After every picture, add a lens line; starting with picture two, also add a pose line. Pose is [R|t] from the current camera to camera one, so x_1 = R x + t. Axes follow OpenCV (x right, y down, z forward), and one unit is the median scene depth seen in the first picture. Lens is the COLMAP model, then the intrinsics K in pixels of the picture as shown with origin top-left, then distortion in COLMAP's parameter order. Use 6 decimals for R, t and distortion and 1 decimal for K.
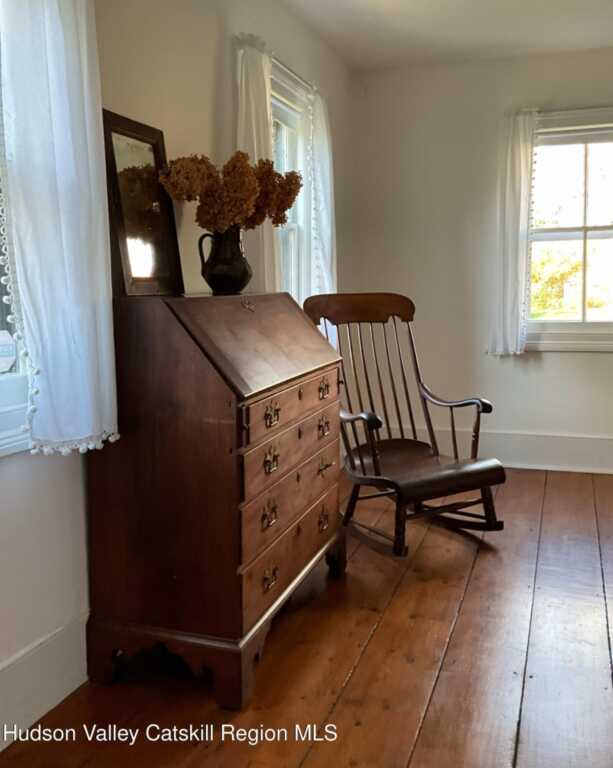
lens RADIAL K [[751.6, 0, 305.2], [0, 751.6, 358.9], [0, 0, 1]] dist [0.164828, -0.388405]
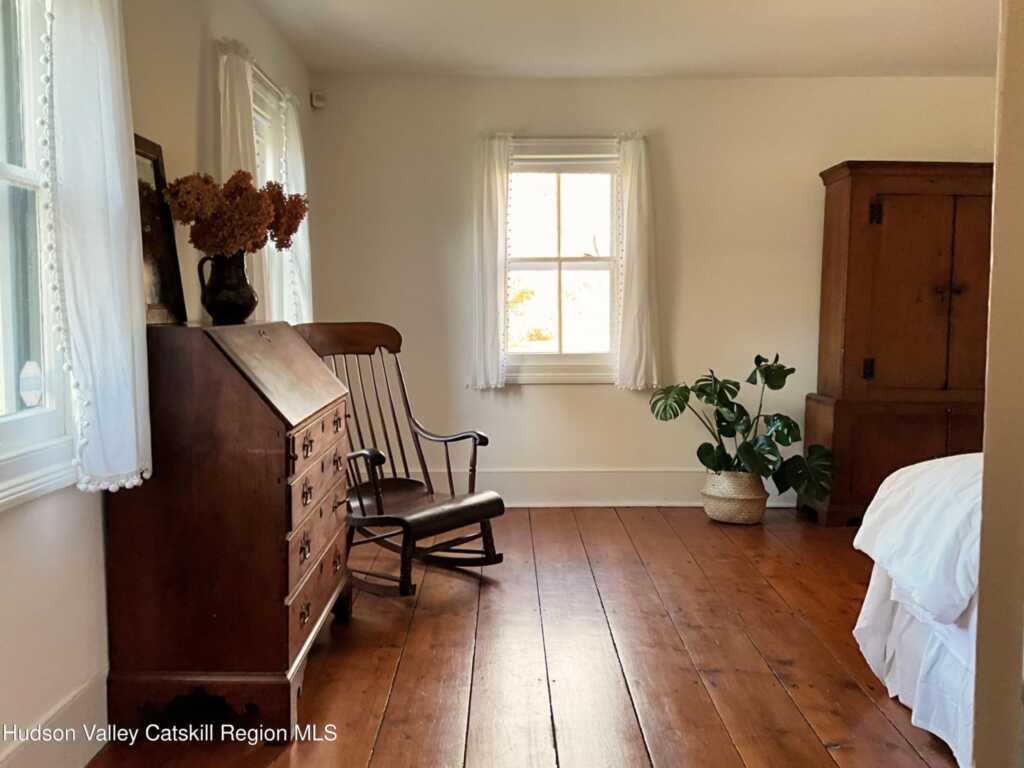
lens RADIAL K [[943.9, 0, 512.0], [0, 943.9, 384.0], [0, 0, 1]] dist [0.199389, -0.426523]
pose [[0.942990, -0.015767, 0.332448, -0.146340], [0.022883, 0.999585, -0.017500, 0.015443], [-0.332034, 0.024110, 0.942959, -0.189485]]
